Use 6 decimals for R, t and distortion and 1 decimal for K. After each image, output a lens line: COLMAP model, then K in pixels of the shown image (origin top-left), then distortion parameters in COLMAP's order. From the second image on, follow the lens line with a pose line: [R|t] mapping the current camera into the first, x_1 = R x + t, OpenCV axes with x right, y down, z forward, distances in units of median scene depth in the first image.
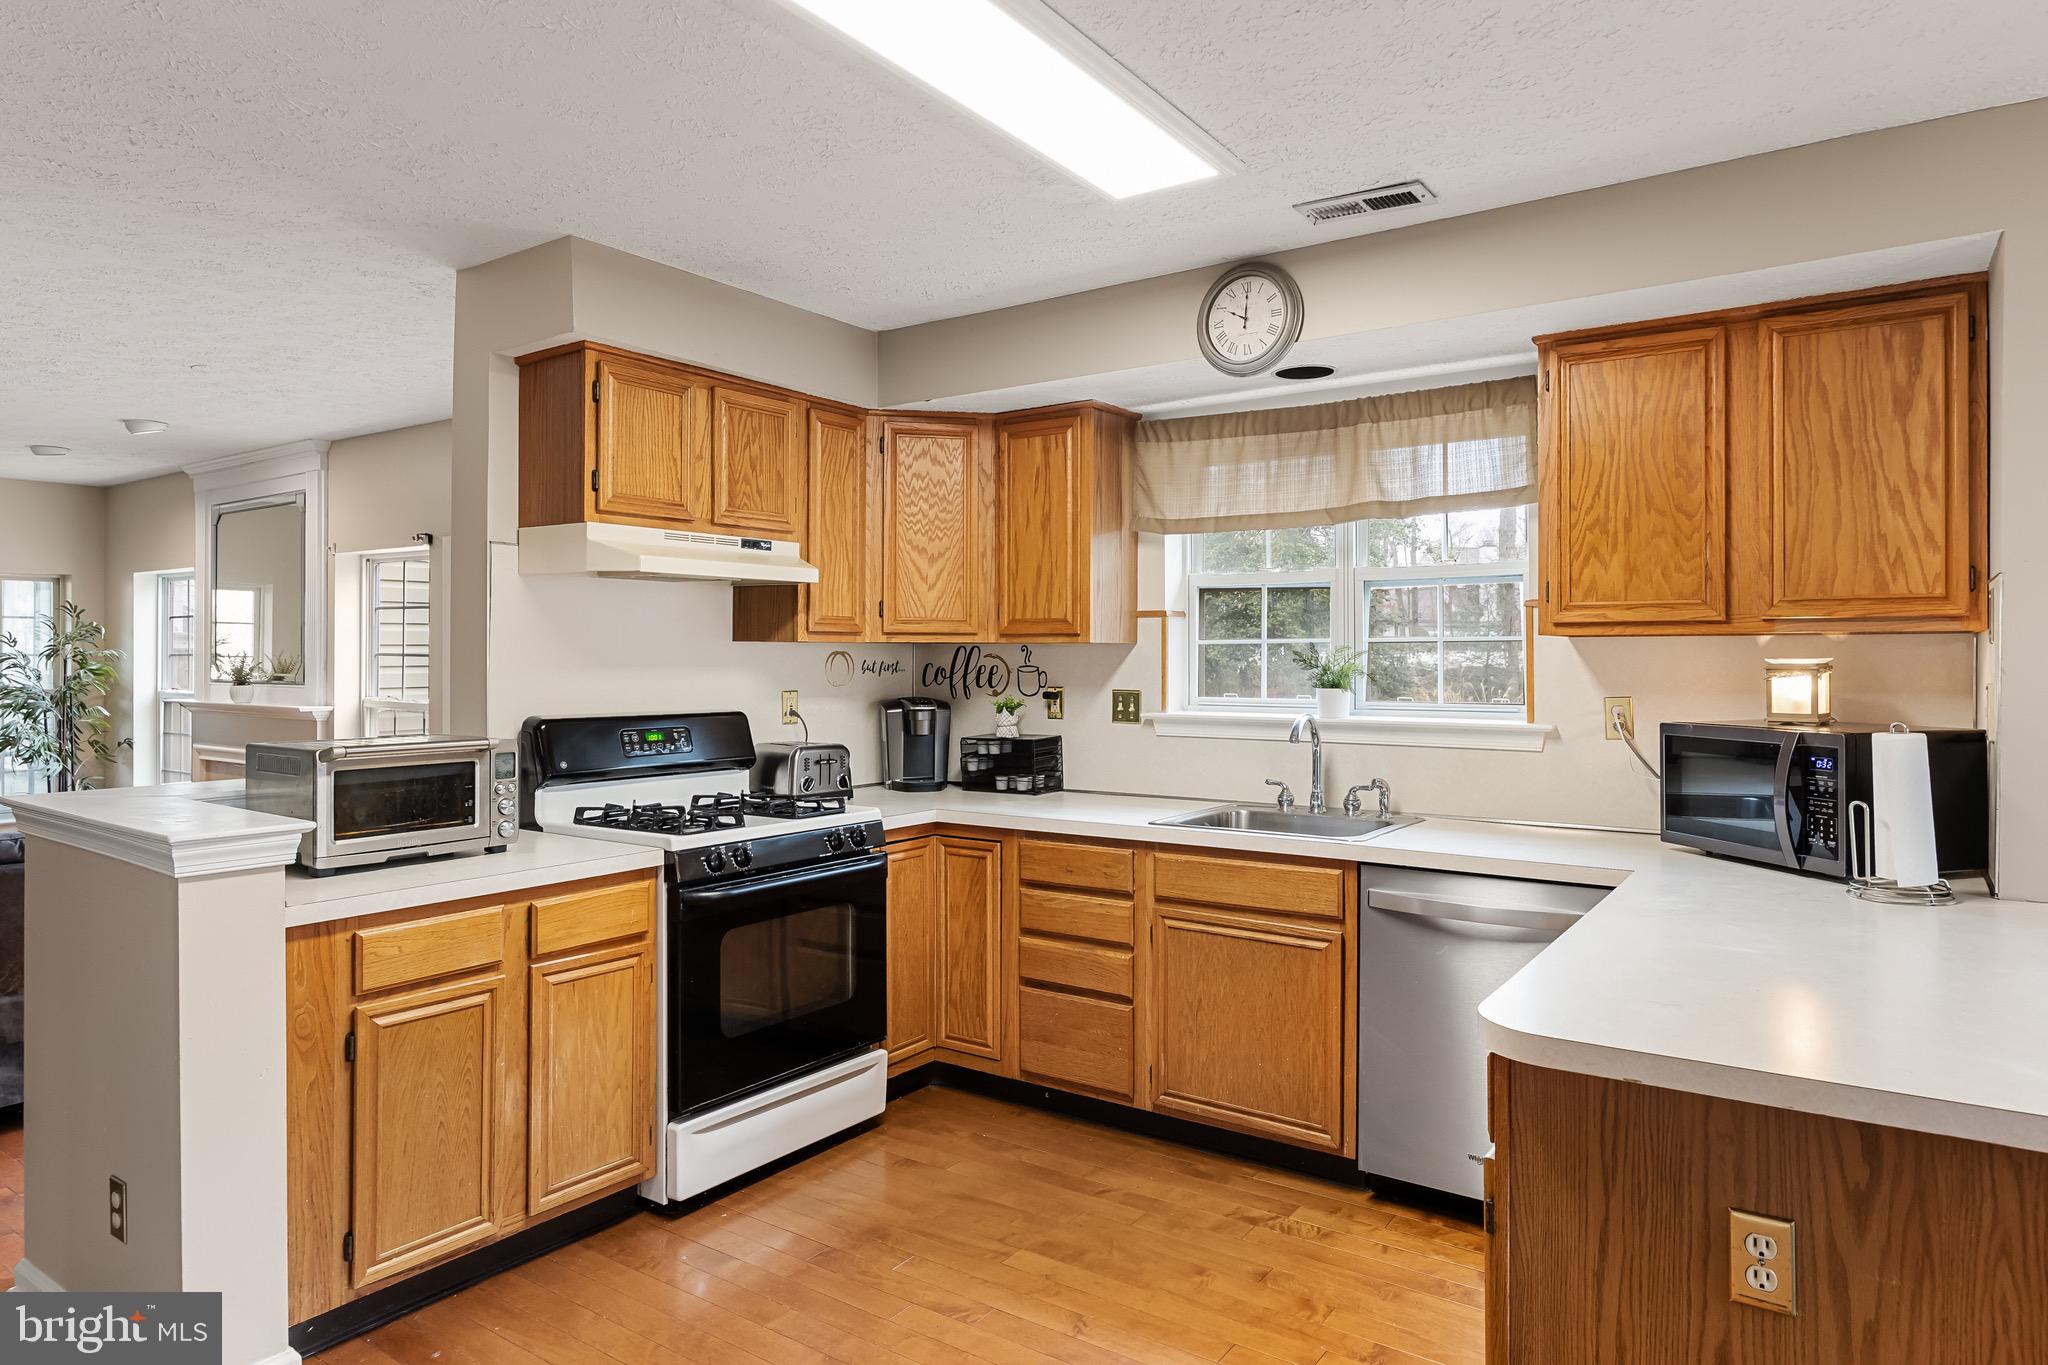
lens RADIAL K [[1215.3, 0, 1016.7], [0, 1215.3, 661.1], [0, 0, 1]] dist [-0.008645, 0.000498]
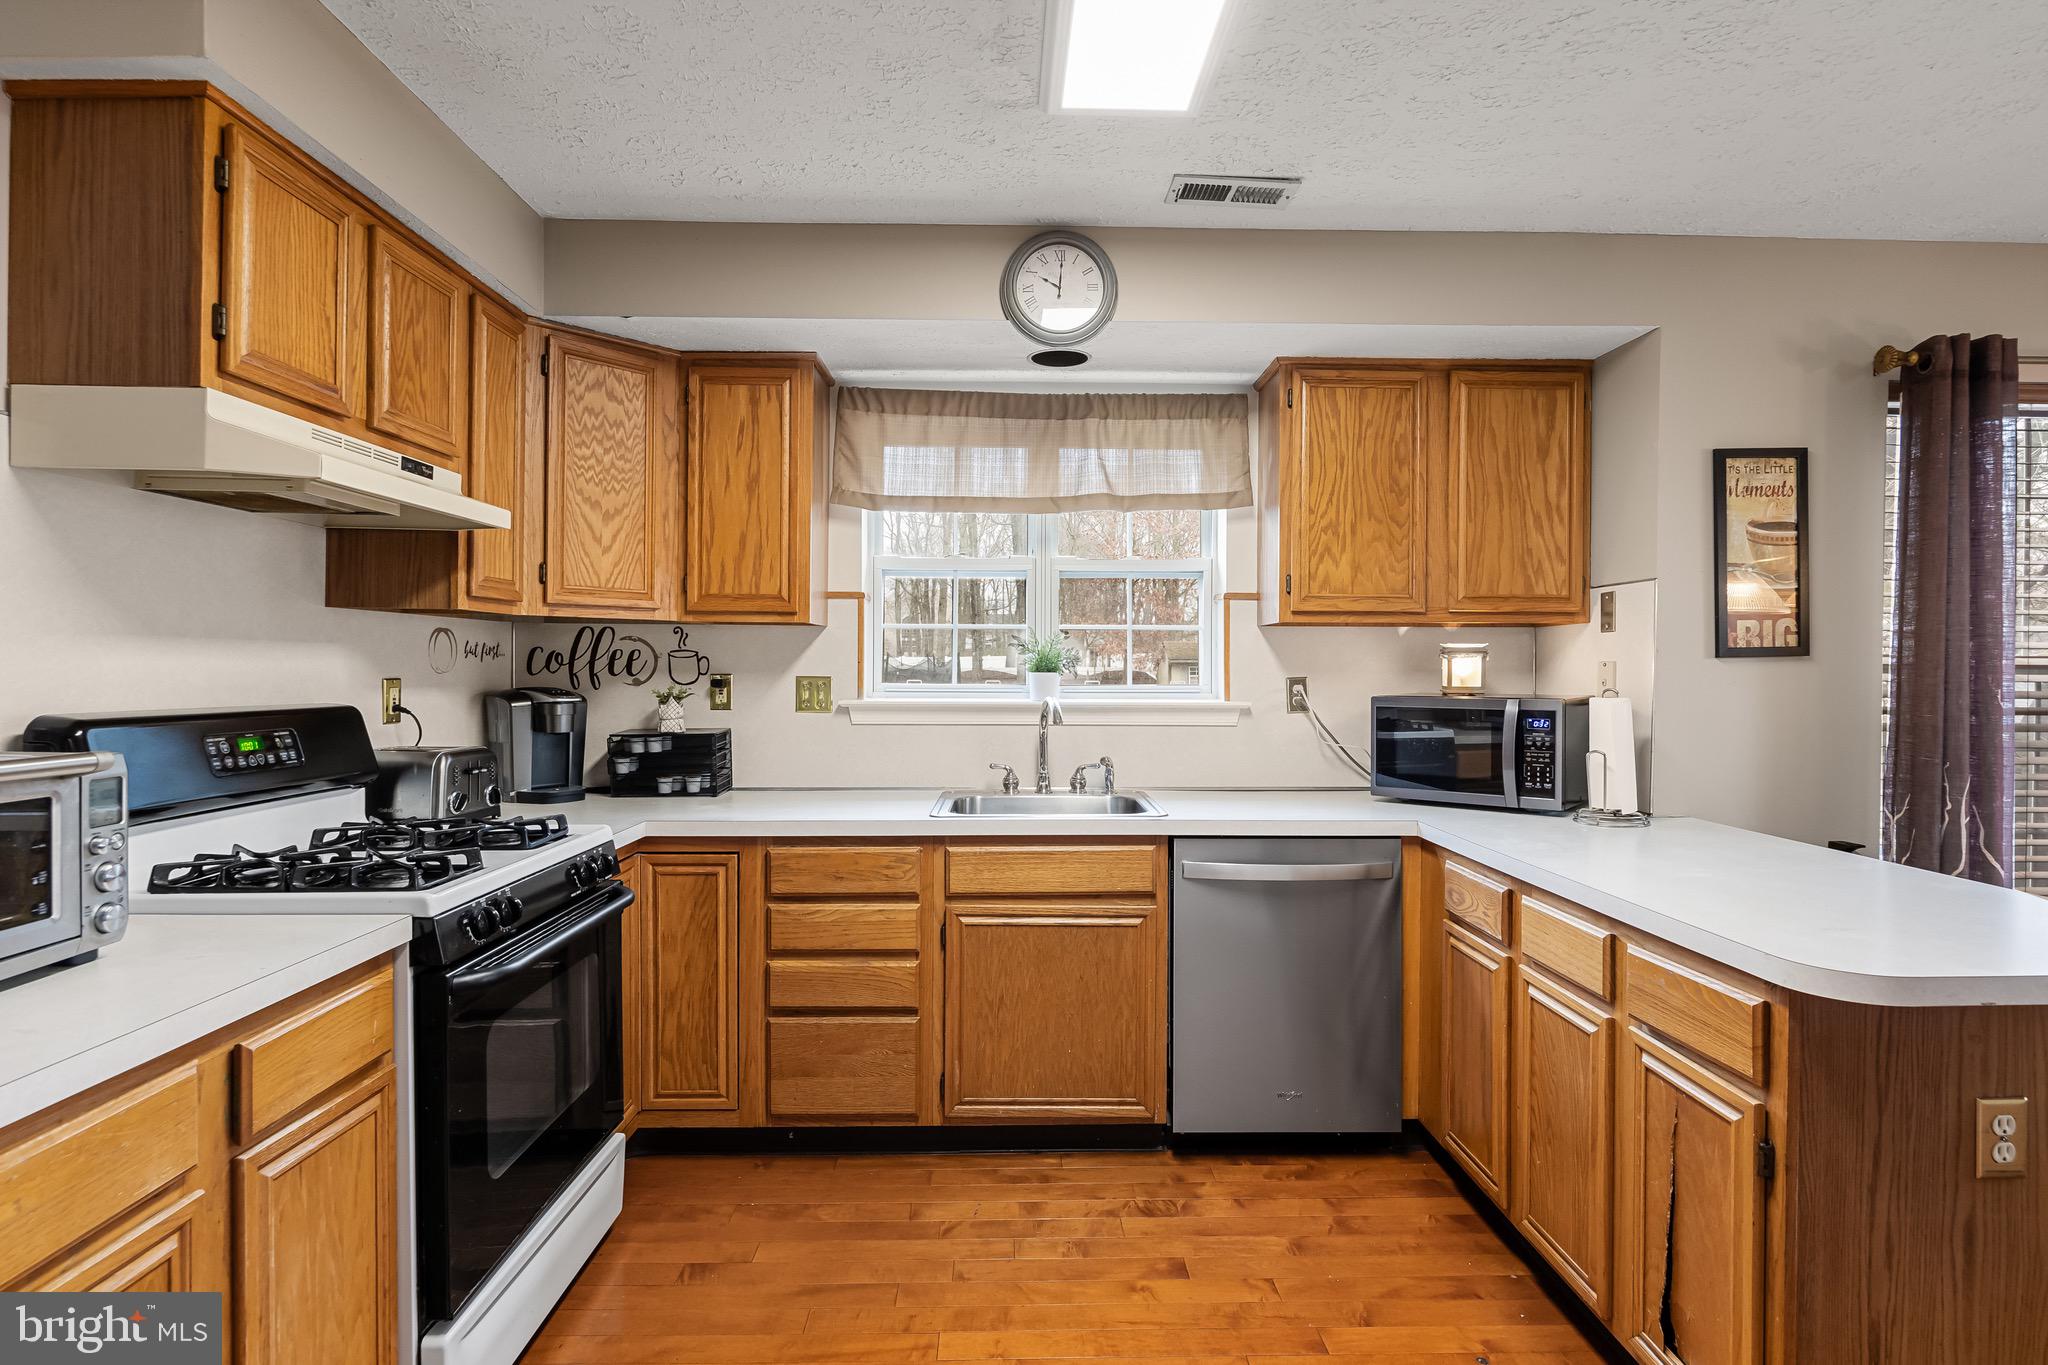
lens RADIAL K [[1042.4, 0, 1021.2], [0, 1042.4, 677.1], [0, 0, 1]] dist [-0.009815, 0.000586]
pose [[0.806169, -0.002337, 0.591681, -0.330663], [-0.003350, 0.999958, 0.008513, 0.022192], [-0.591676, -0.008845, 0.806127, 0.346398]]
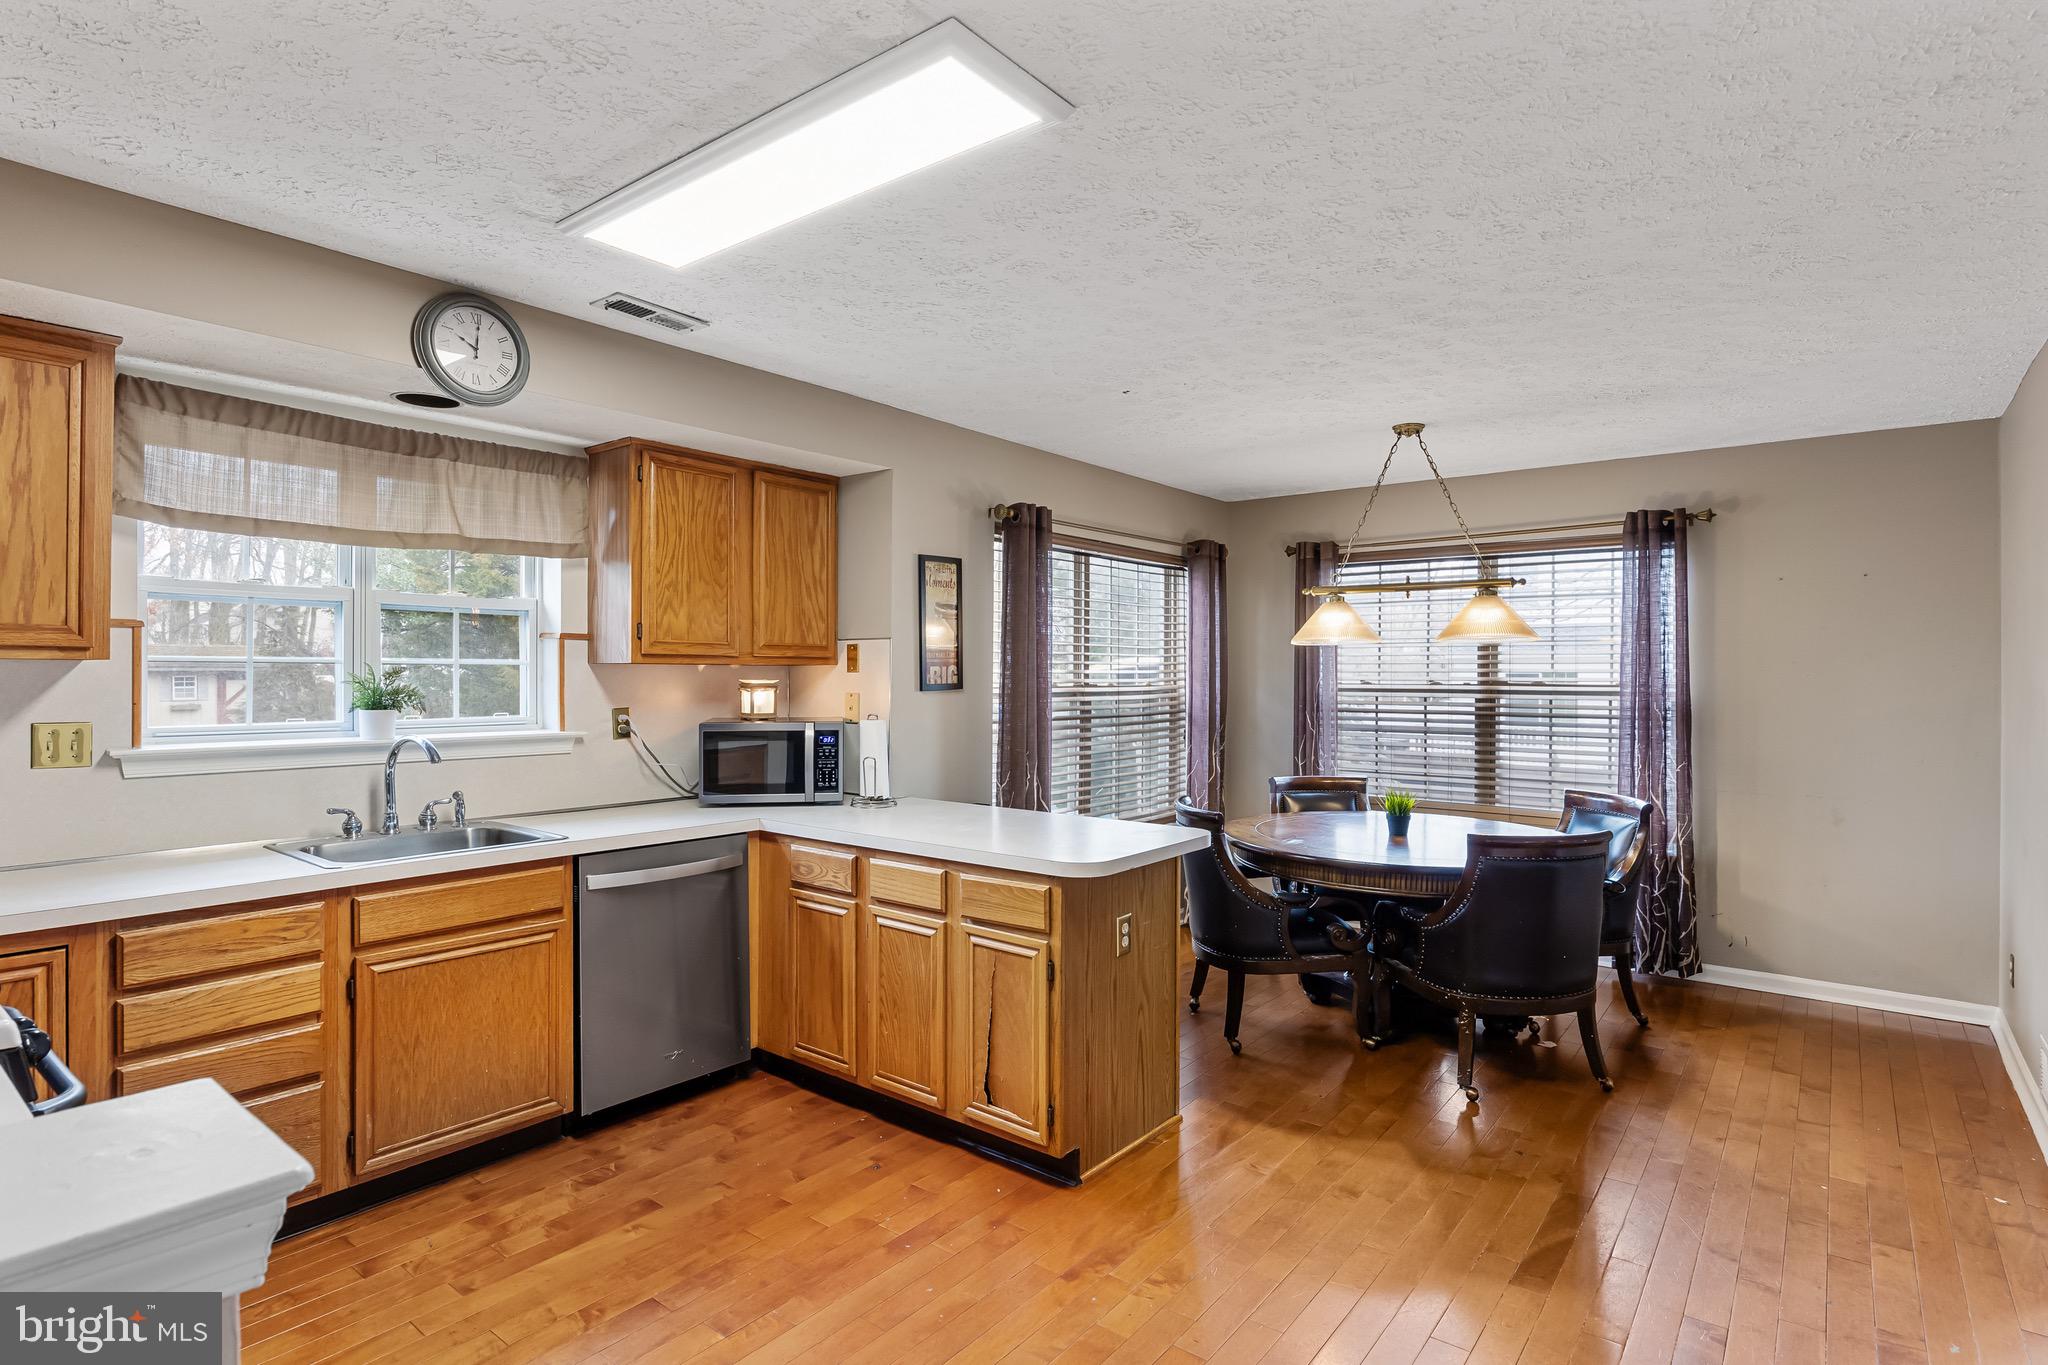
lens RADIAL K [[1042.4, 0, 1018.8], [0, 1042.4, 679.8], [0, 0, 1]] dist [-0.009815, 0.000586]
pose [[0.061697, -0.004092, 0.998087, -0.661201], [-0.001606, 0.999990, 0.004199, -0.007827], [-0.998094, -0.001862, 0.061690, 0.491250]]
